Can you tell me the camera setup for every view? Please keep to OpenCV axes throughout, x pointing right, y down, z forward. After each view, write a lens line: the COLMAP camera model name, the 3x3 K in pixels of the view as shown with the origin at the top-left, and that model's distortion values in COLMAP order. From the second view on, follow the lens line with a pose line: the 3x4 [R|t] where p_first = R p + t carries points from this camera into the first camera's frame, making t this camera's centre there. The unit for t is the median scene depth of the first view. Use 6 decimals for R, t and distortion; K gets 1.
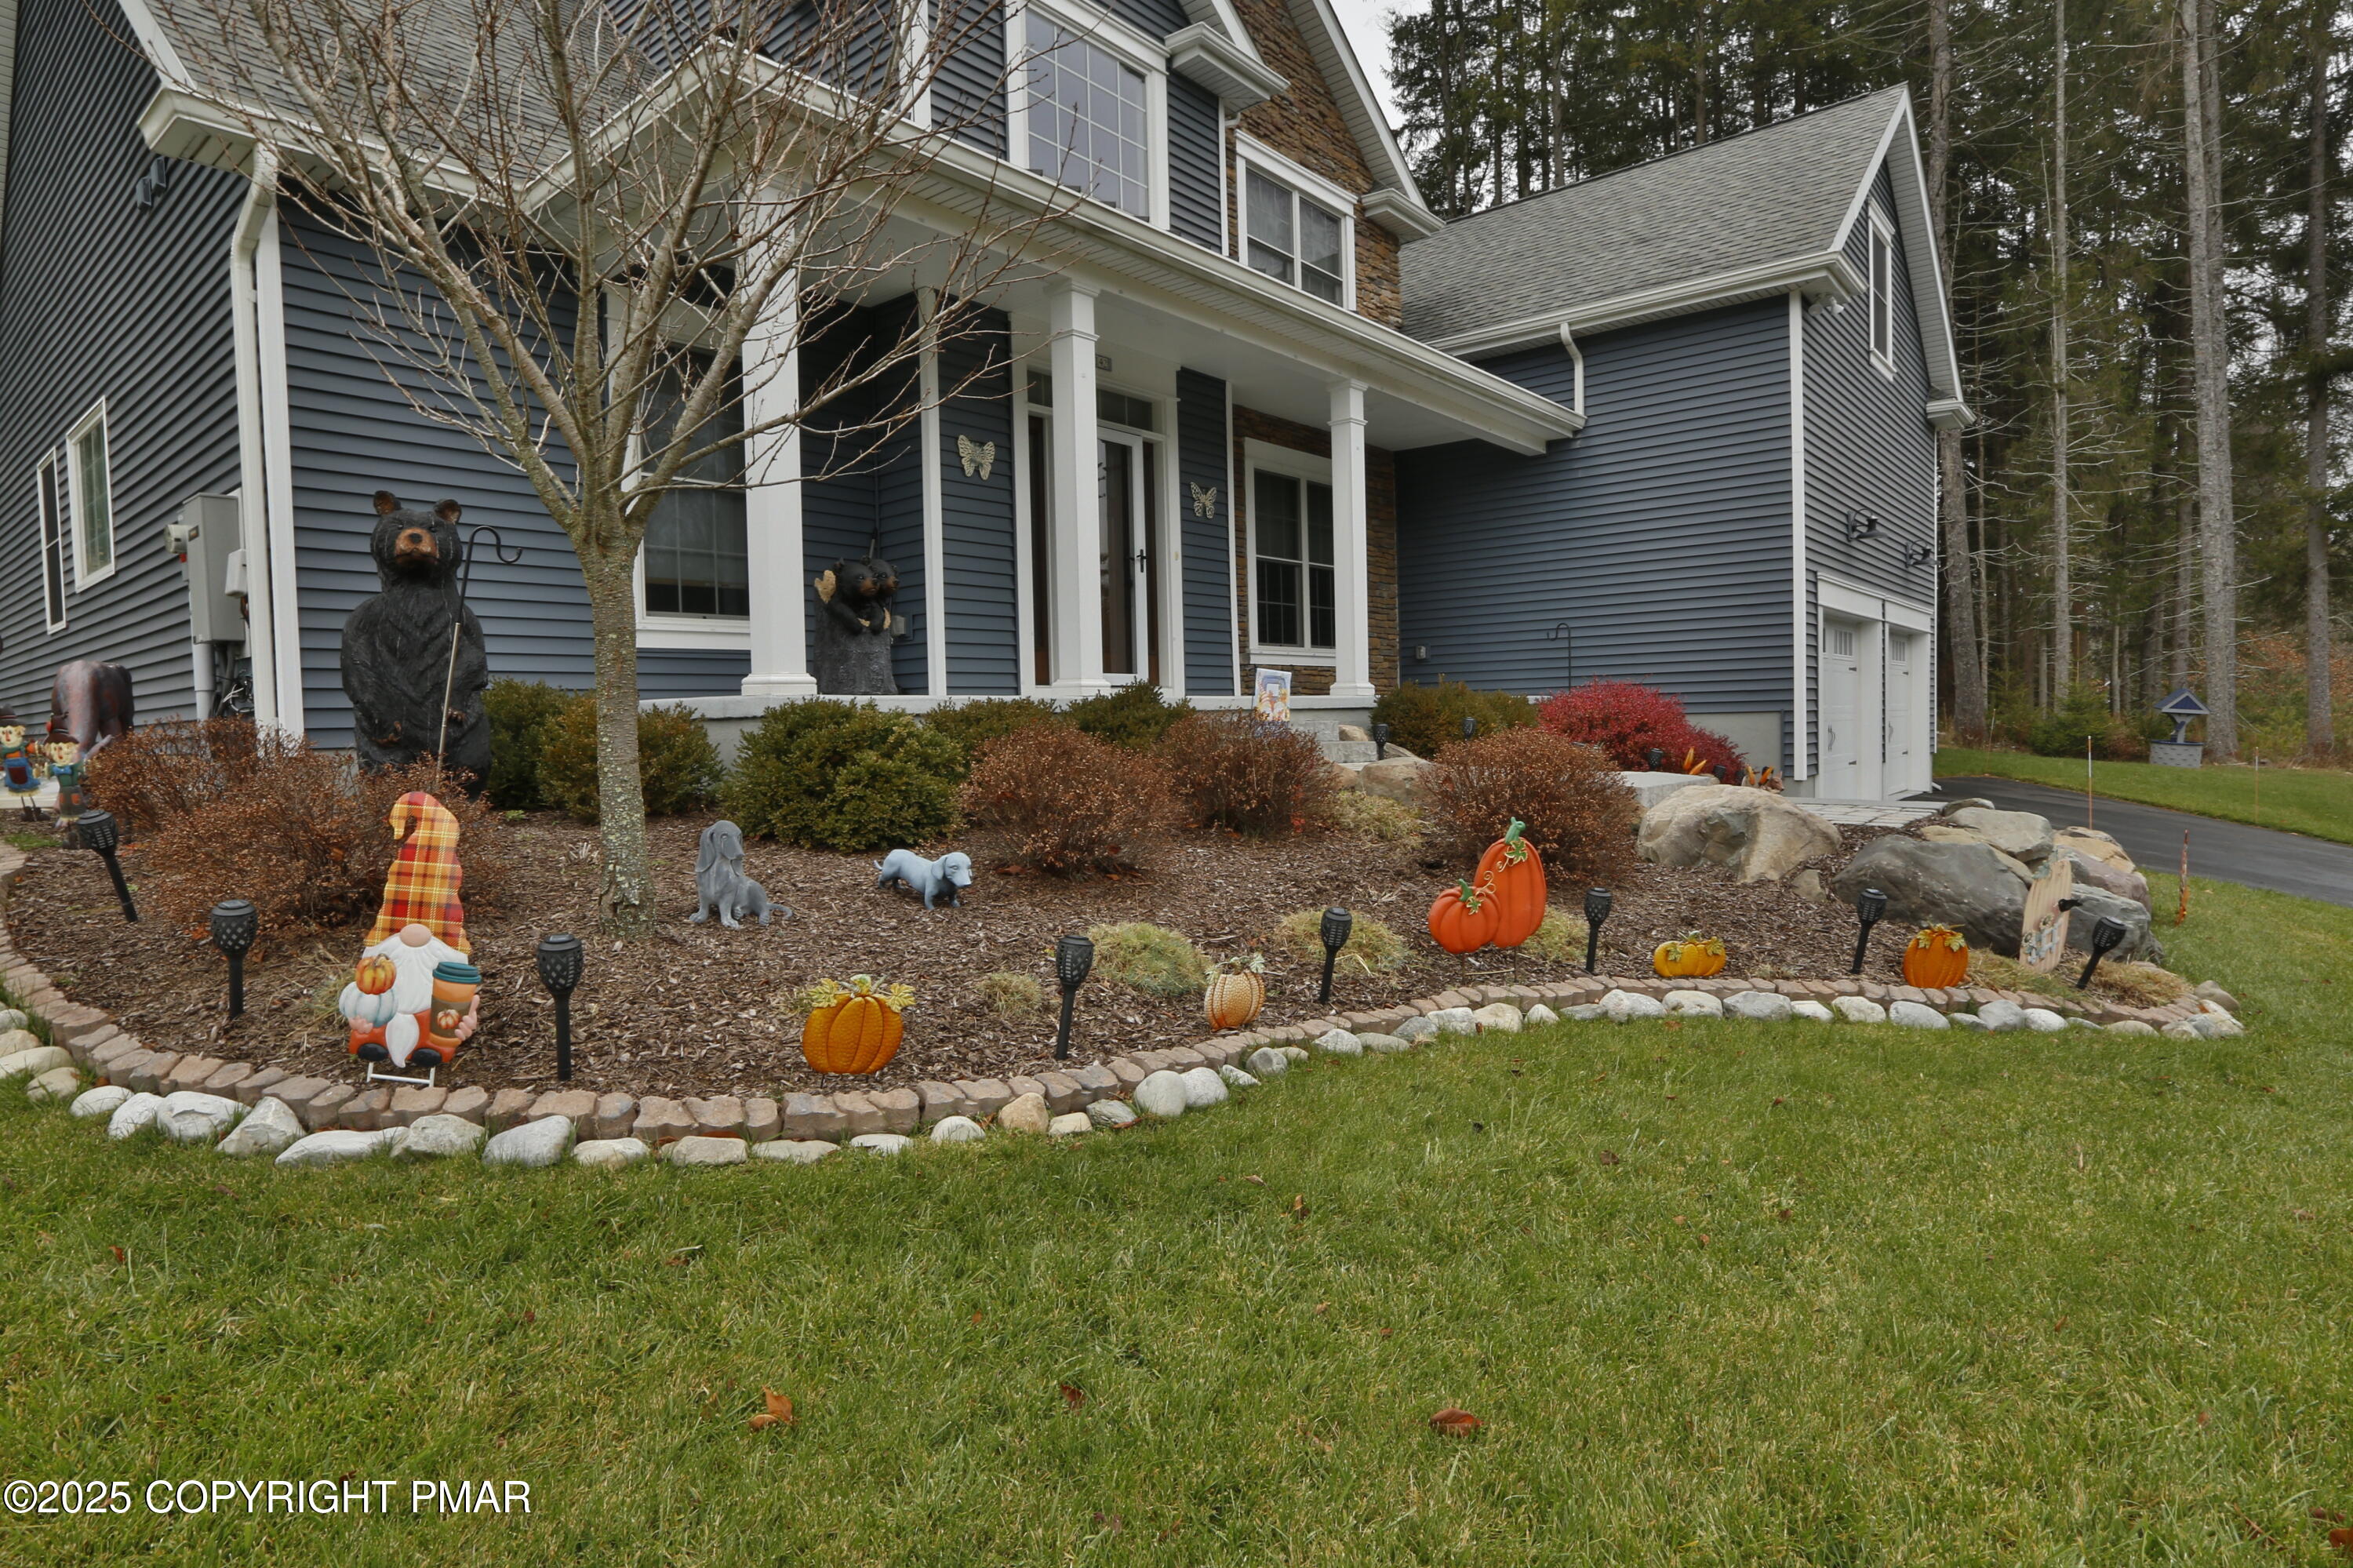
lens RADIAL K [[1216.0, 0, 1152.6], [0, 1216.0, 772.6], [0, 0, 1]] dist [-0.026742, 0.003577]
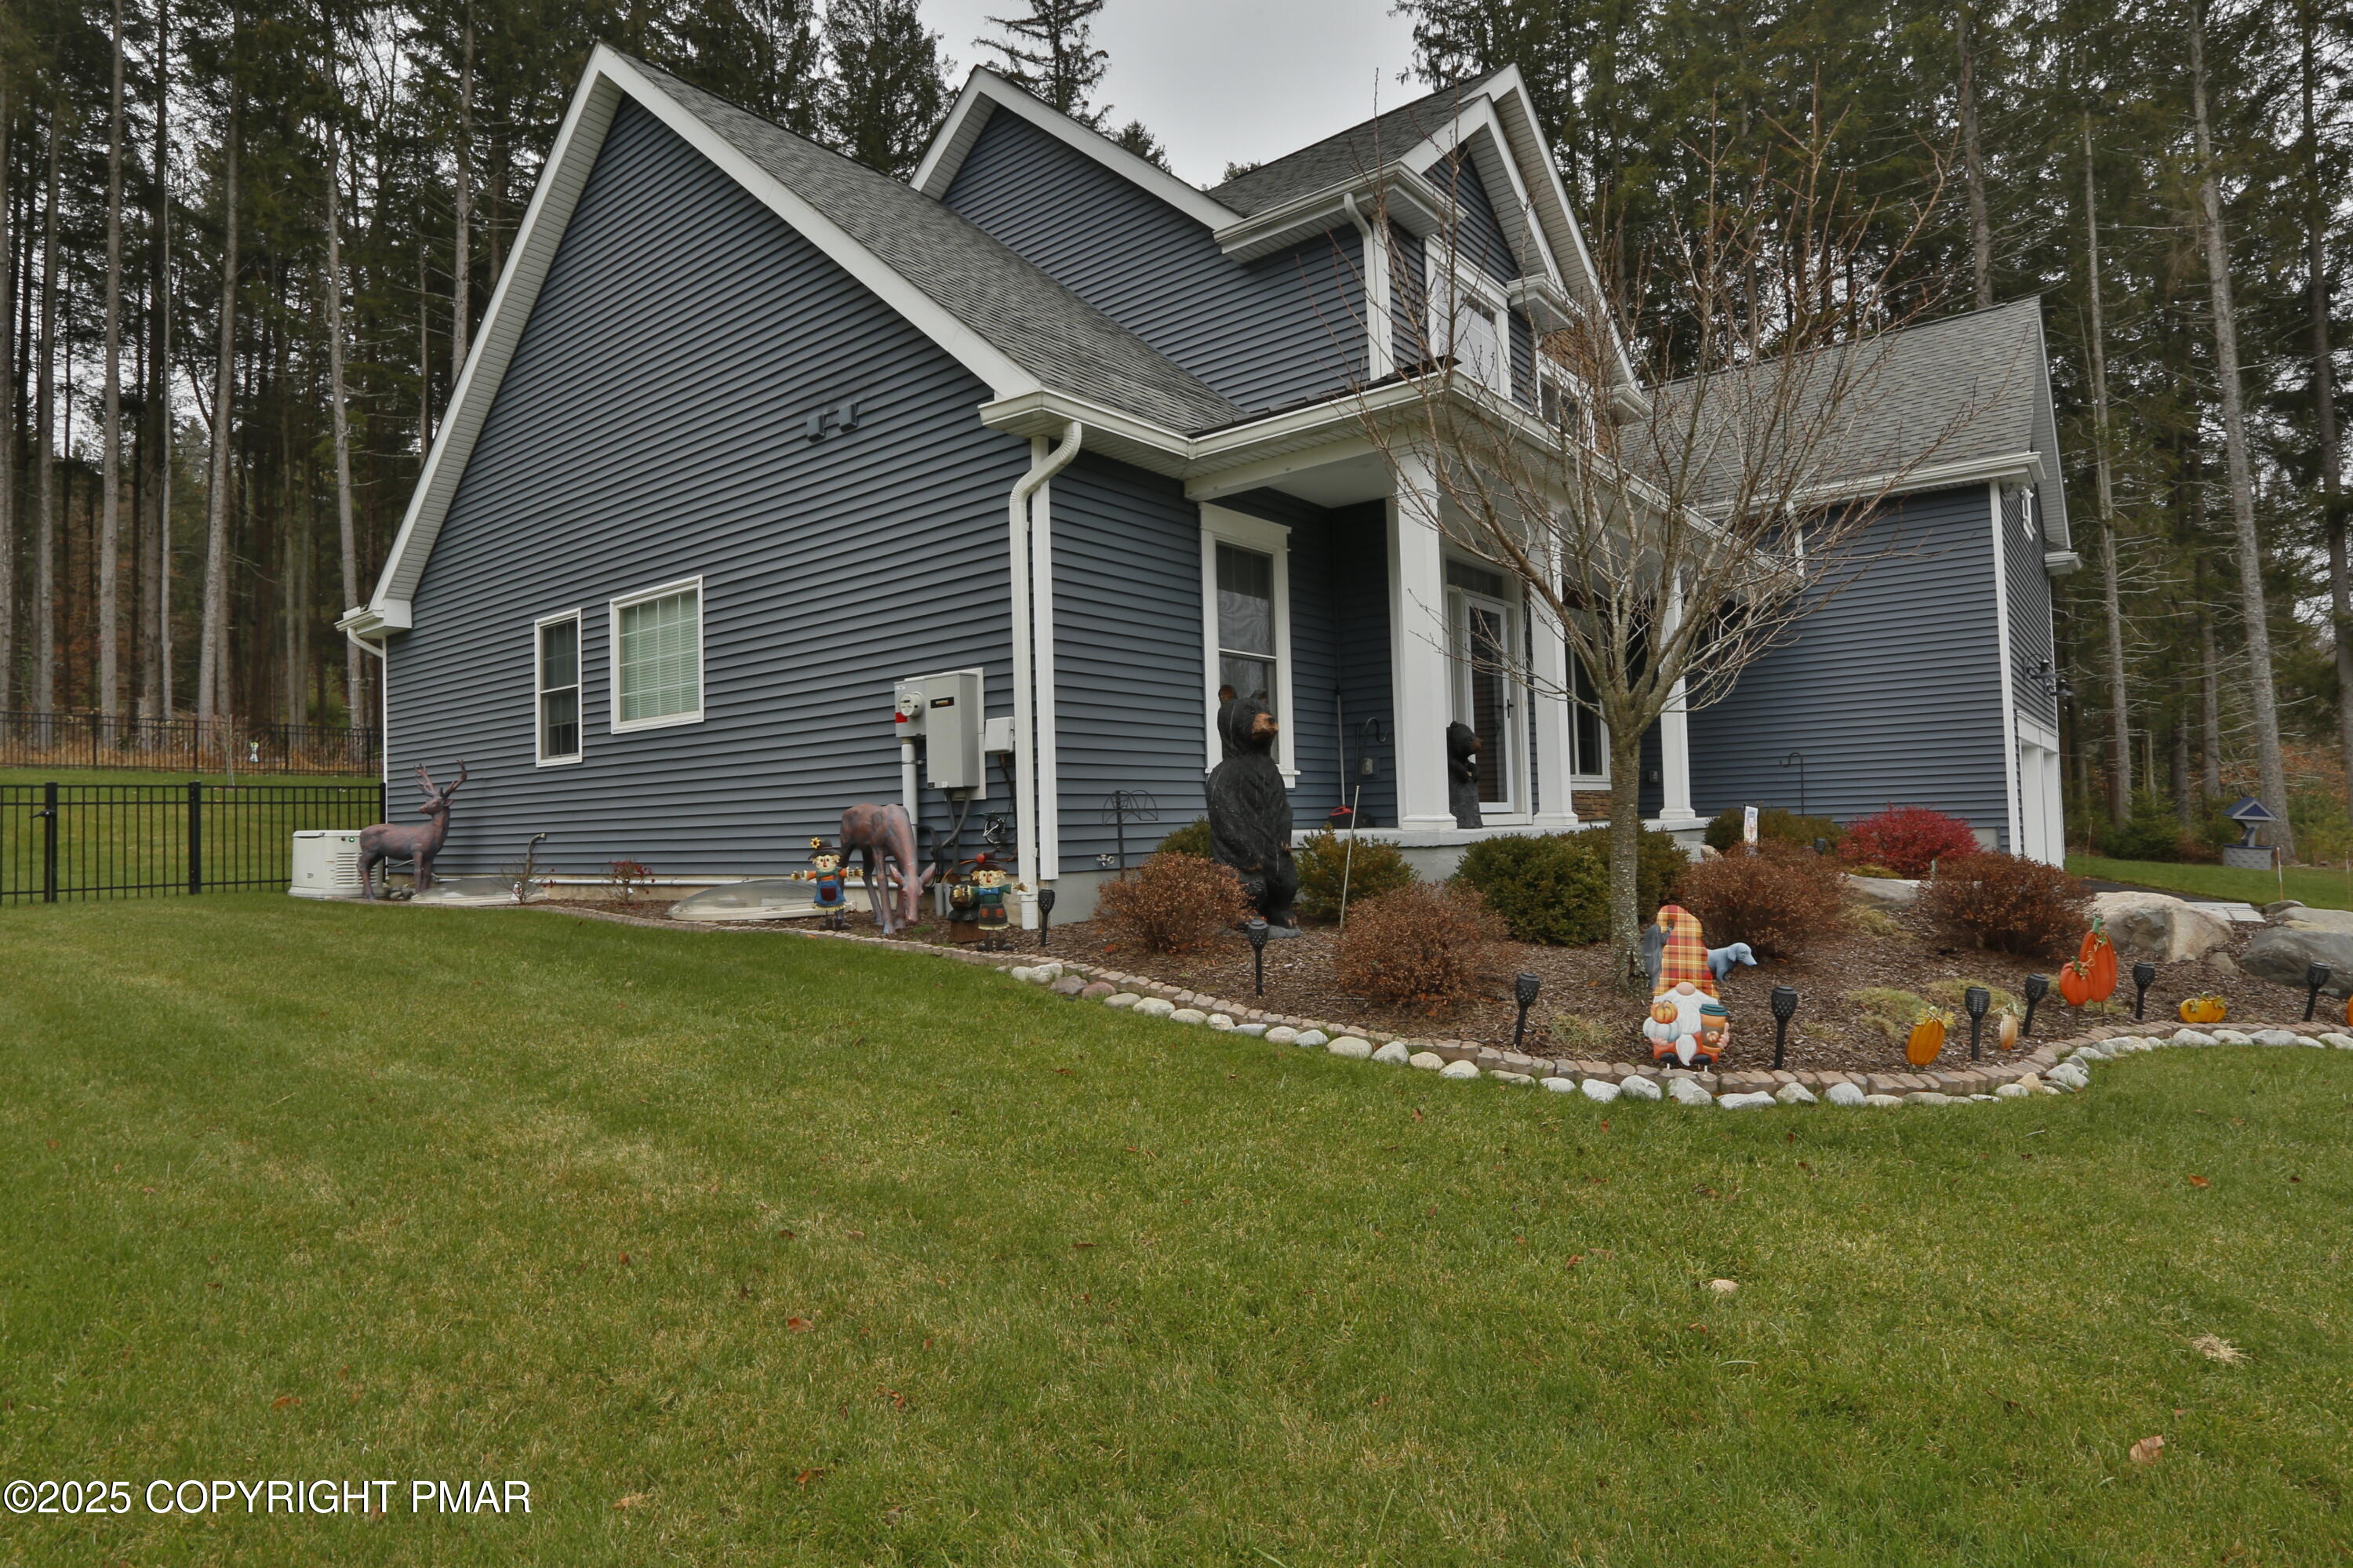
lens RADIAL K [[1216.0, 0, 1201.2], [0, 1216.0, 786.3], [0, 0, 1]] dist [-0.026742, 0.003577]
pose [[0.999602, -0.002795, 0.028058, -0.340677], [0.004884, 0.997198, -0.074653, -0.007147], [-0.027770, 0.074761, 0.996815, -0.184421]]
